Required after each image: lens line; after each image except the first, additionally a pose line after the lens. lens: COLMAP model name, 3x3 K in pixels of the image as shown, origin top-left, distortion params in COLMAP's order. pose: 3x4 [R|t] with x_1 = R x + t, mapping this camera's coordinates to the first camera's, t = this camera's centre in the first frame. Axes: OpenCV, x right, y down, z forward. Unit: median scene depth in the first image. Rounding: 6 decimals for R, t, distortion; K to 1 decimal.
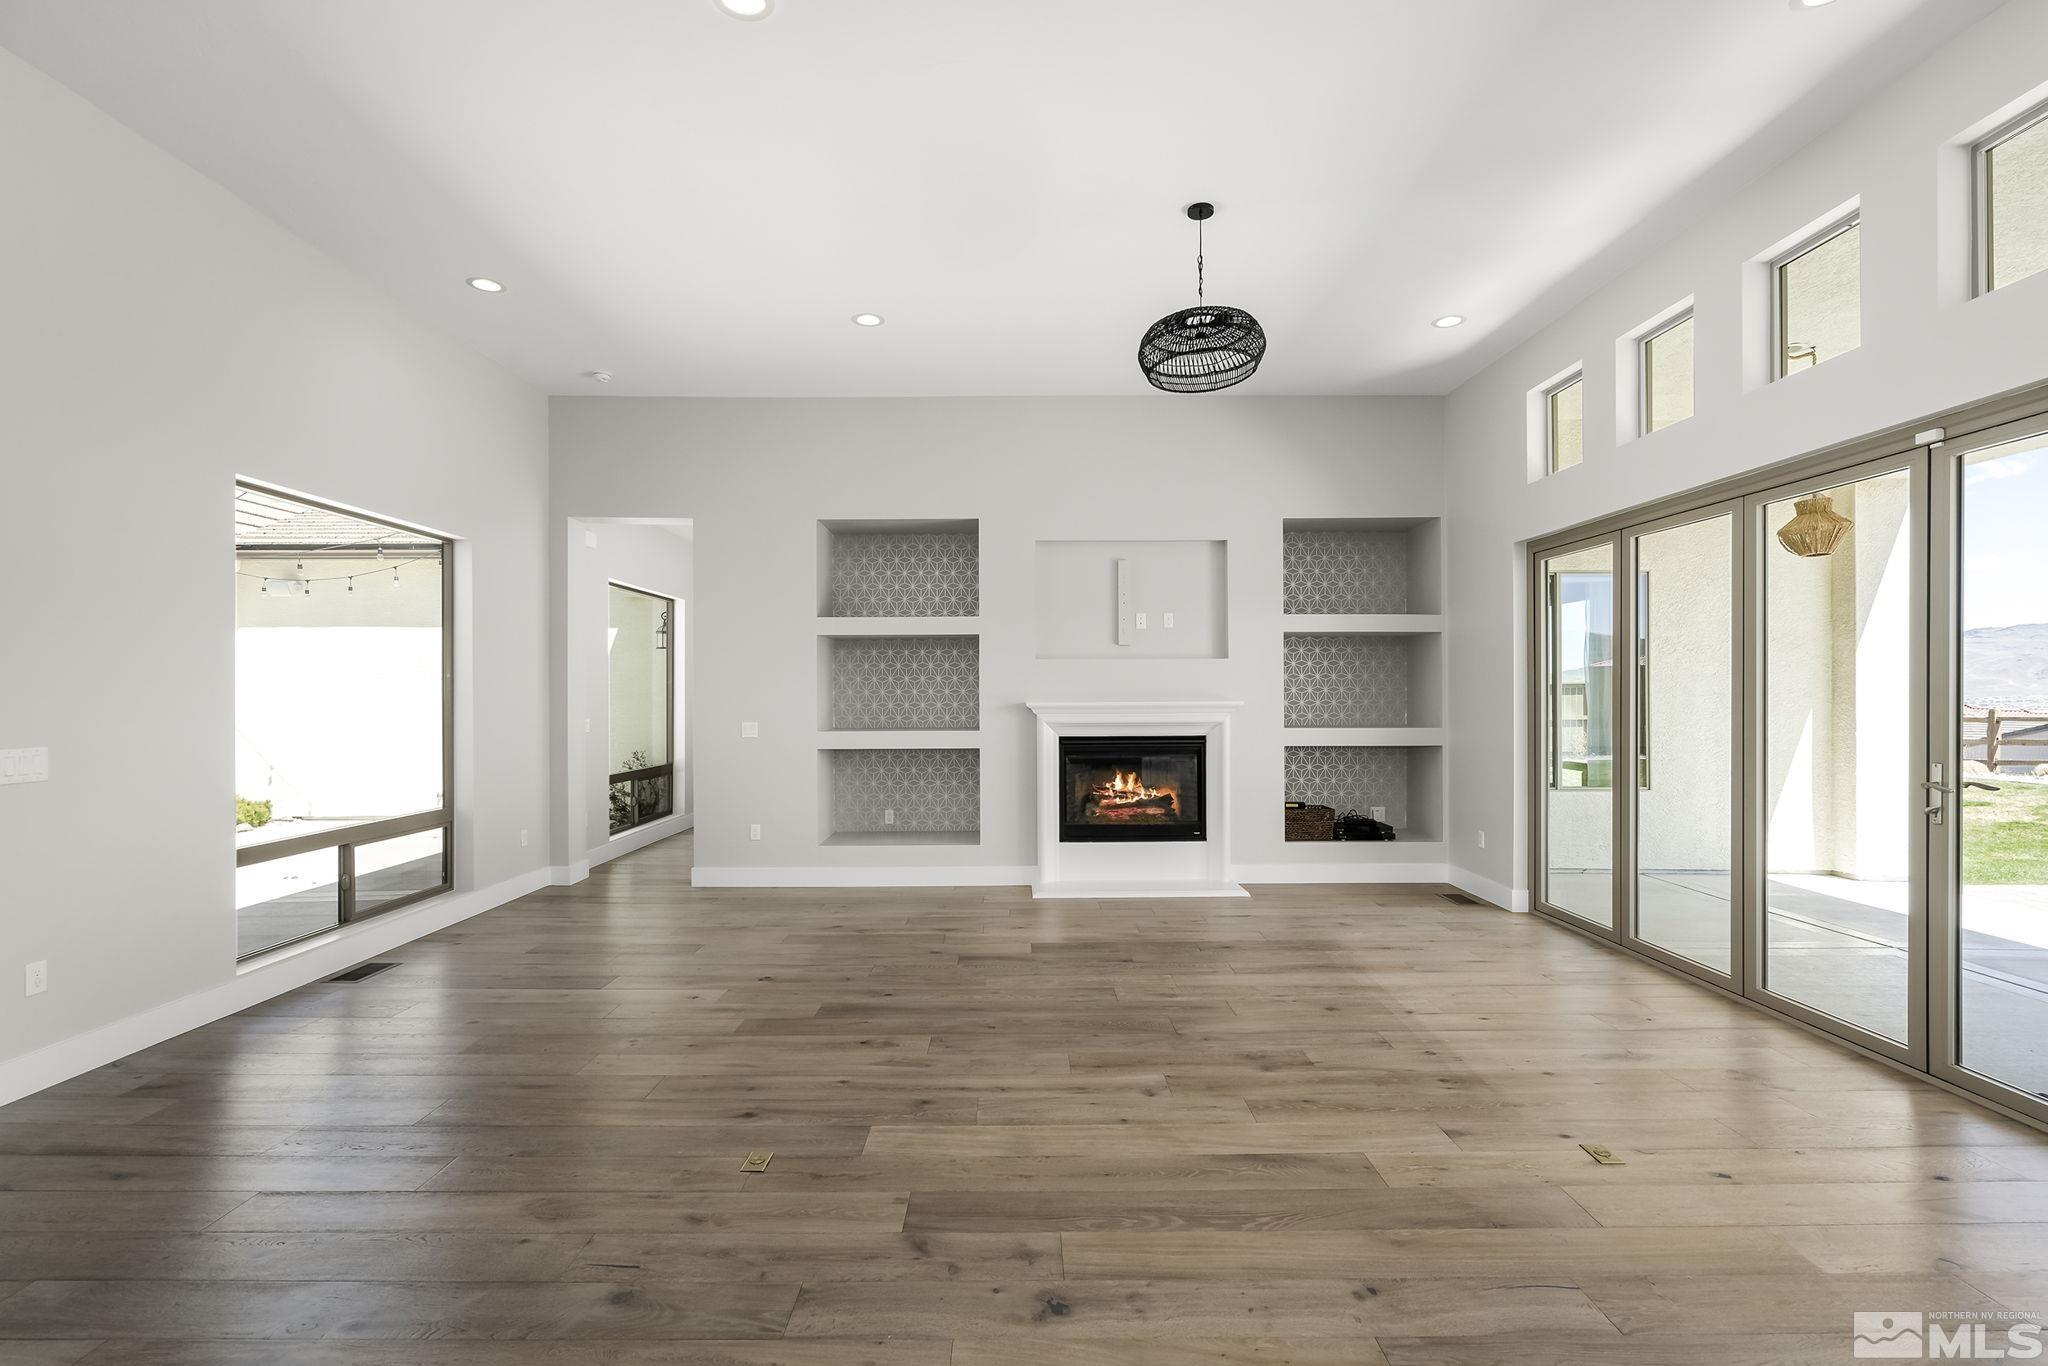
lens RADIAL K [[926.5, 0, 1021.2], [0, 926.5, 684.8], [0, 0, 1]] dist [-0.001804, 0.000489]
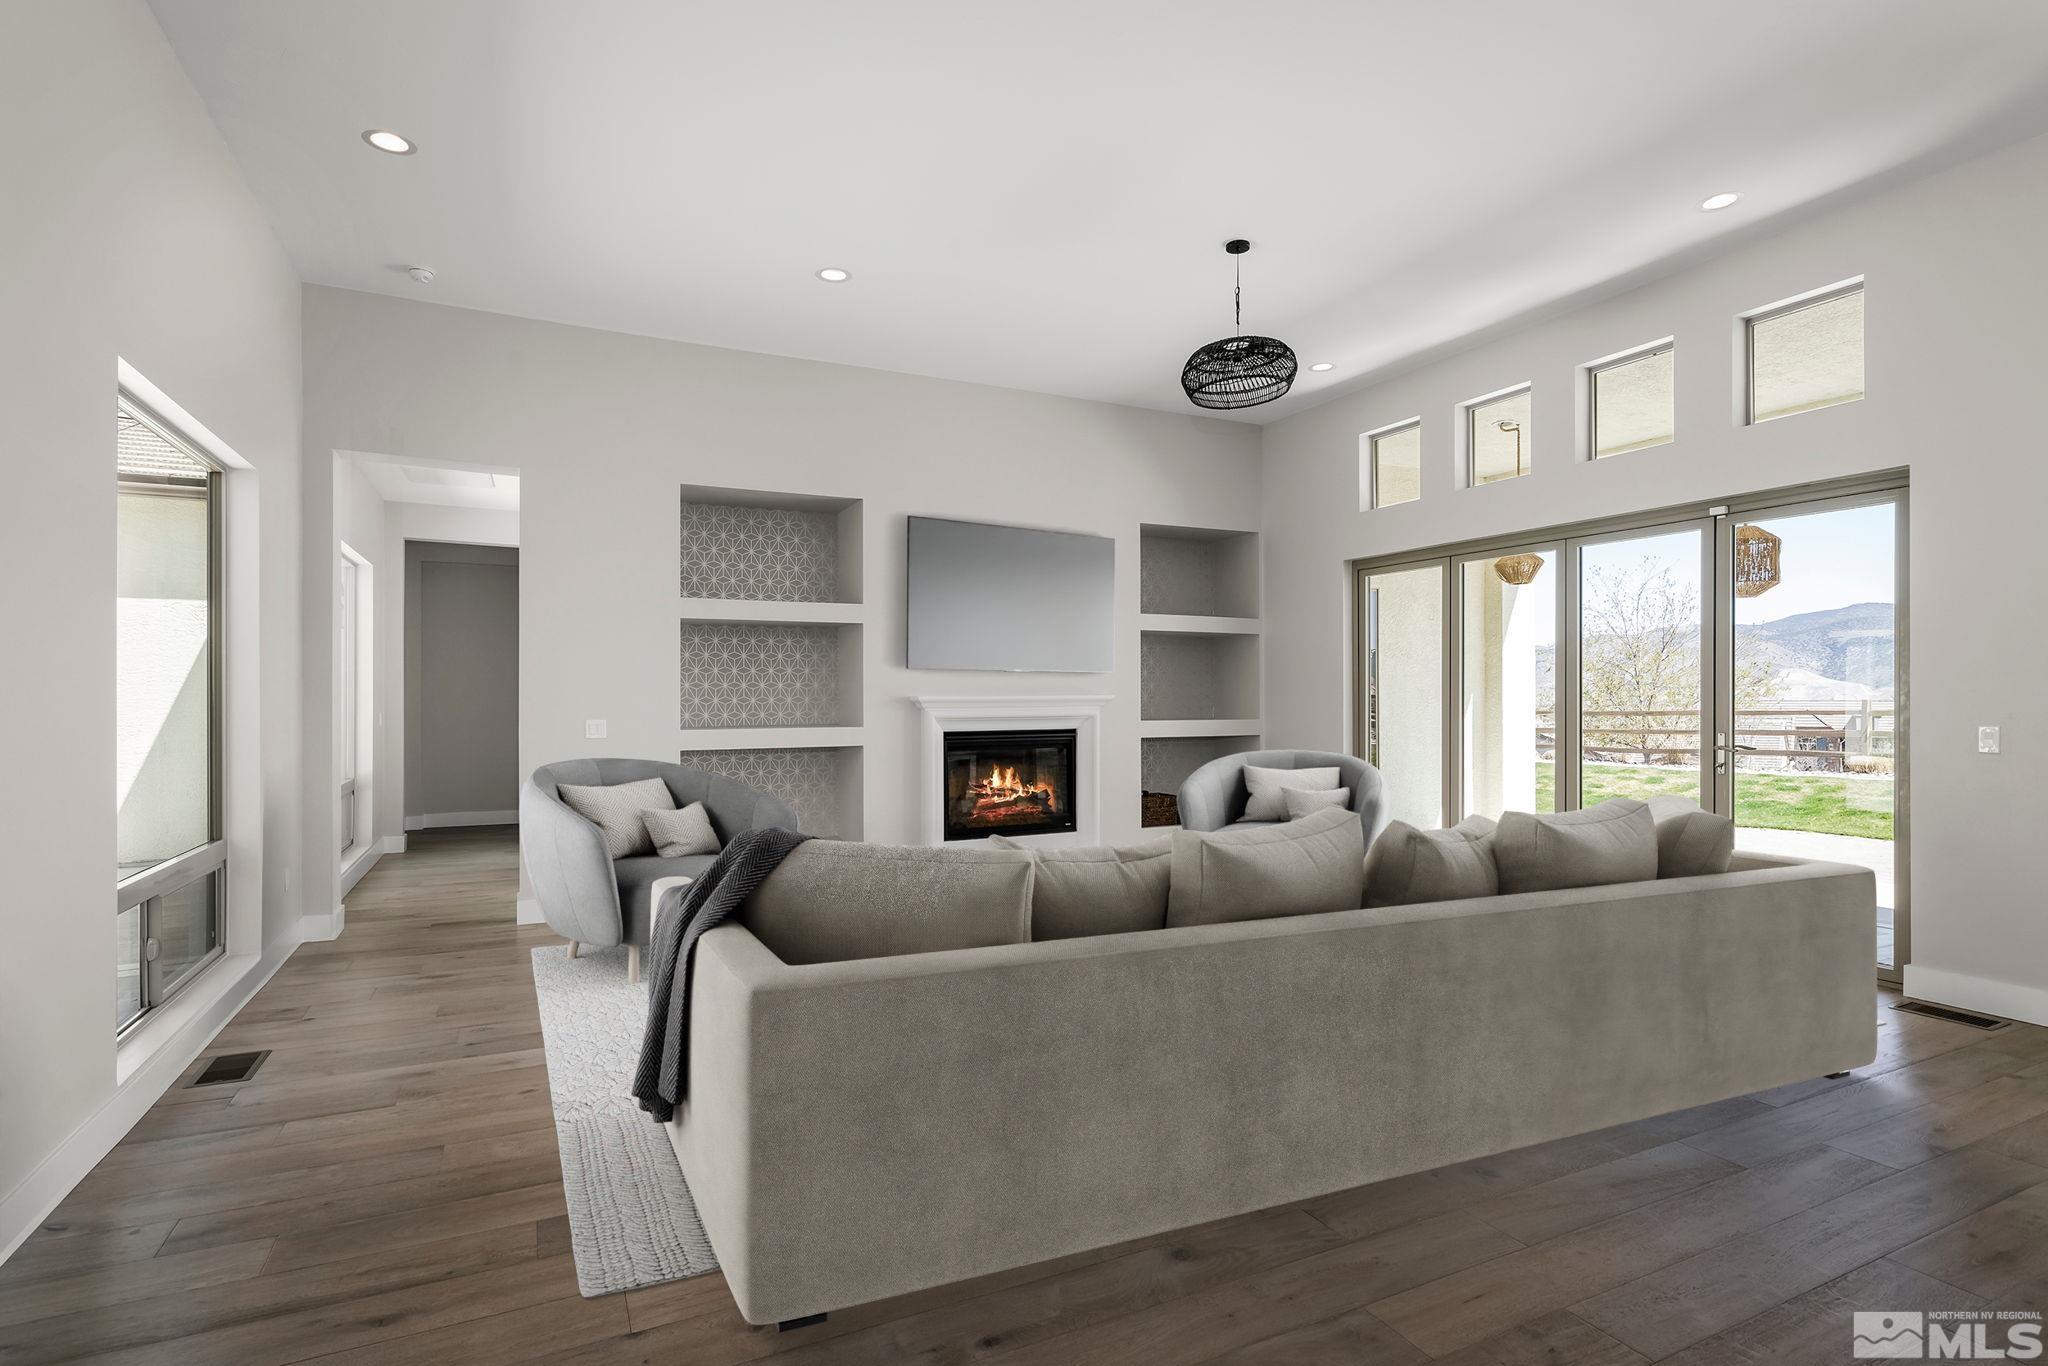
lens RADIAL K [[1009.6, 0, 1024.0], [0, 1009.6, 683.0], [0, 0, 1]] dist [0.004397, 0.000771]
pose [[0.899283, 0.006274, 0.437322, -0.354522], [-0.005419, 0.999980, -0.003203, 0.008175], [-0.437334, 0.000511, 0.899299, 0.018496]]
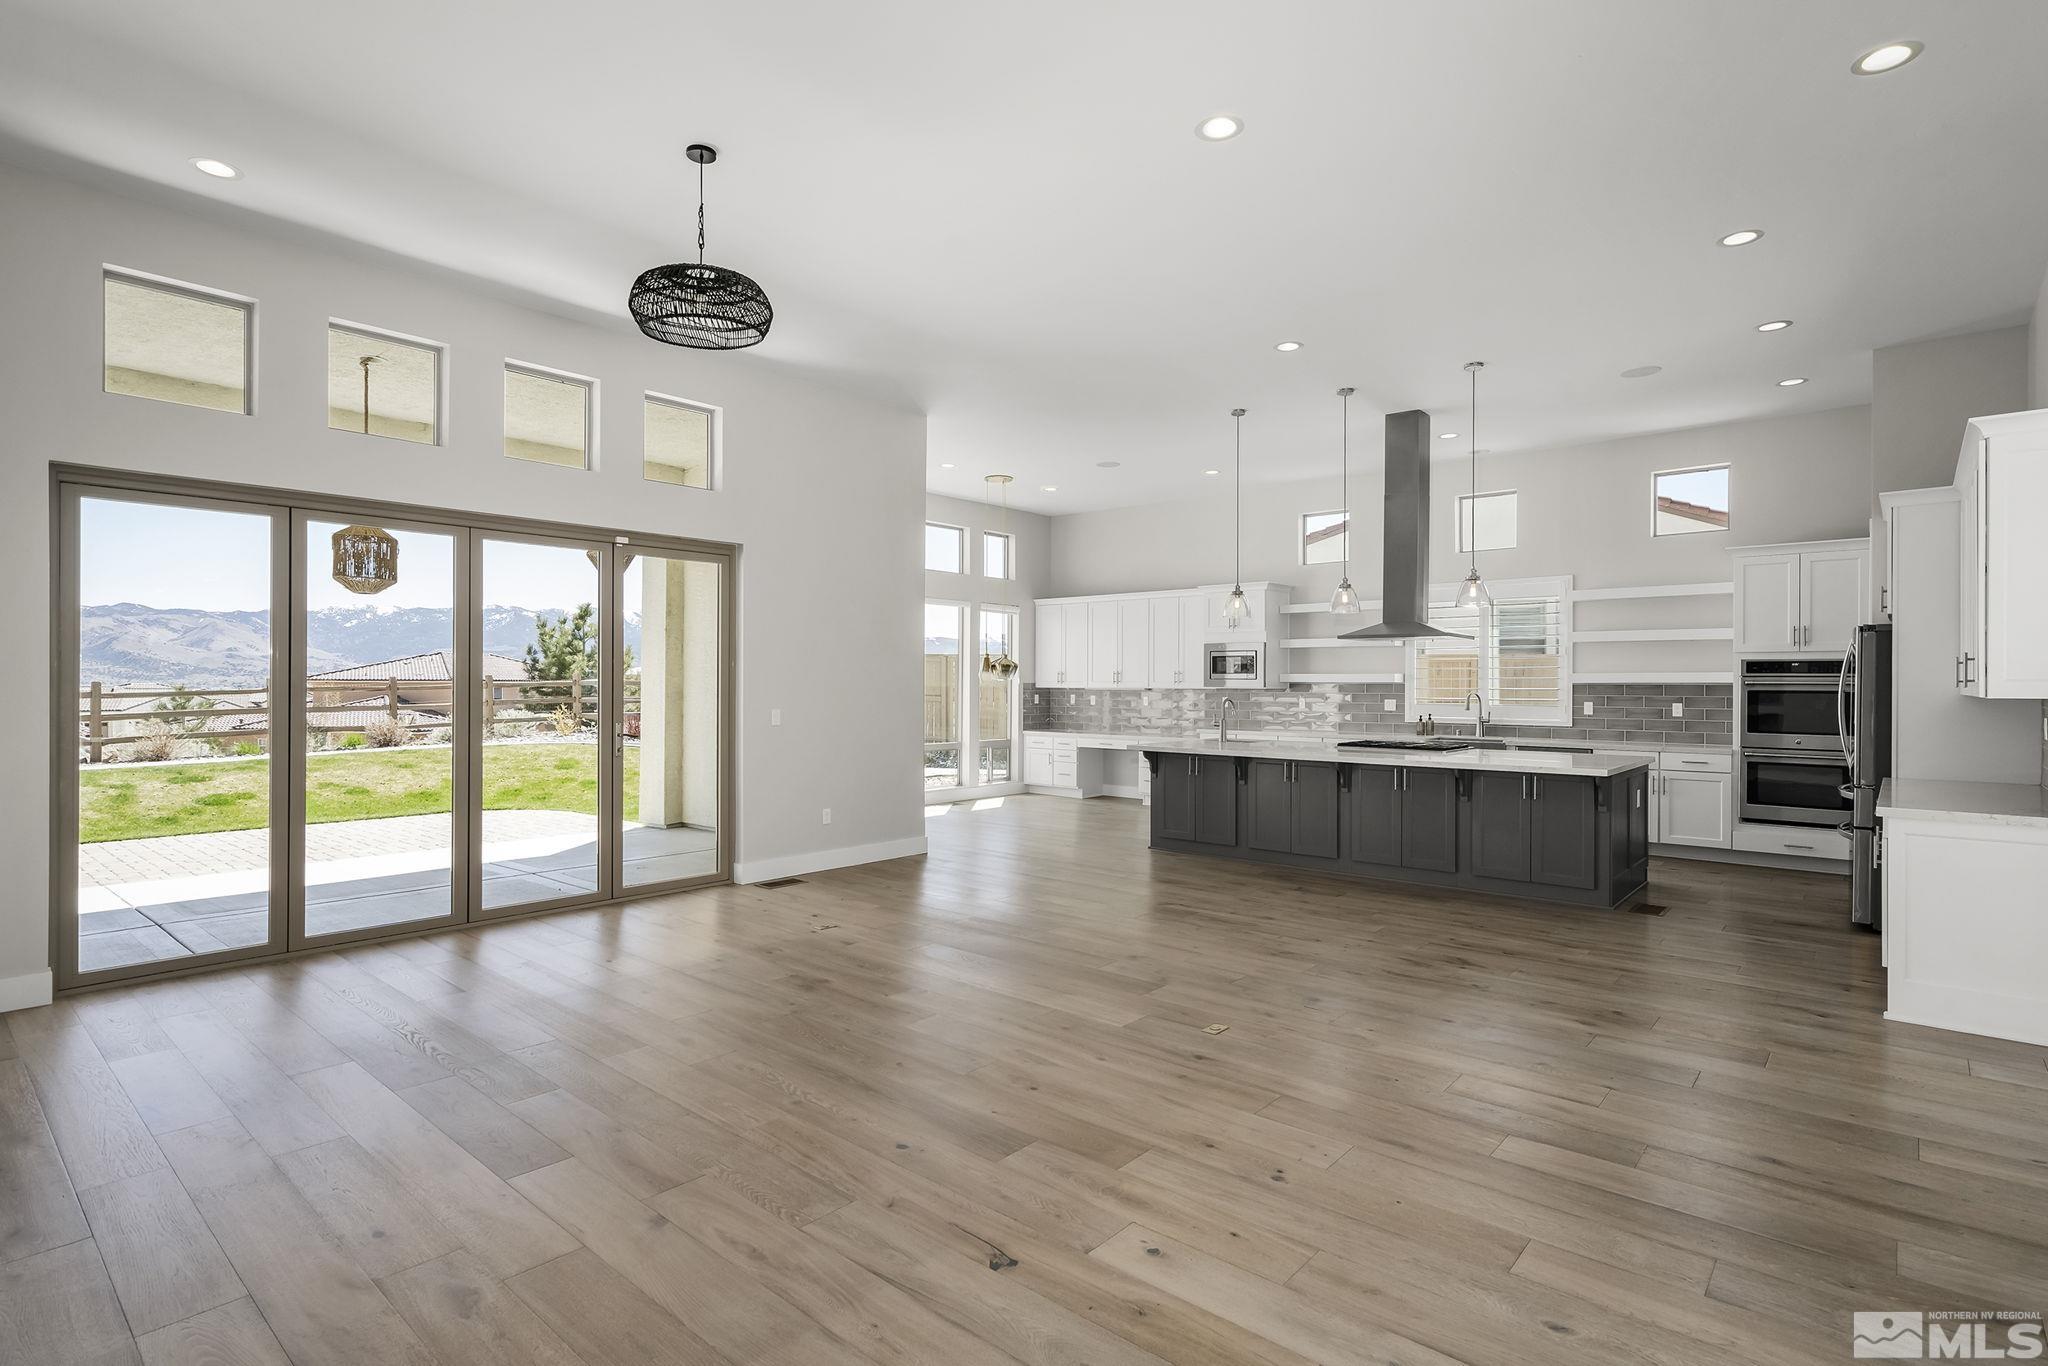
lens RADIAL K [[1009.6, 0, 1024.0], [0, 1009.6, 683.0], [0, 0, 1]] dist [0.004397, 0.000771]
pose [[-0.751257, -0.001019, 0.660009, -0.444887], [-0.010270, 0.999896, -0.010147, 0.009540], [-0.659929, -0.014401, -0.751190, 0.974114]]
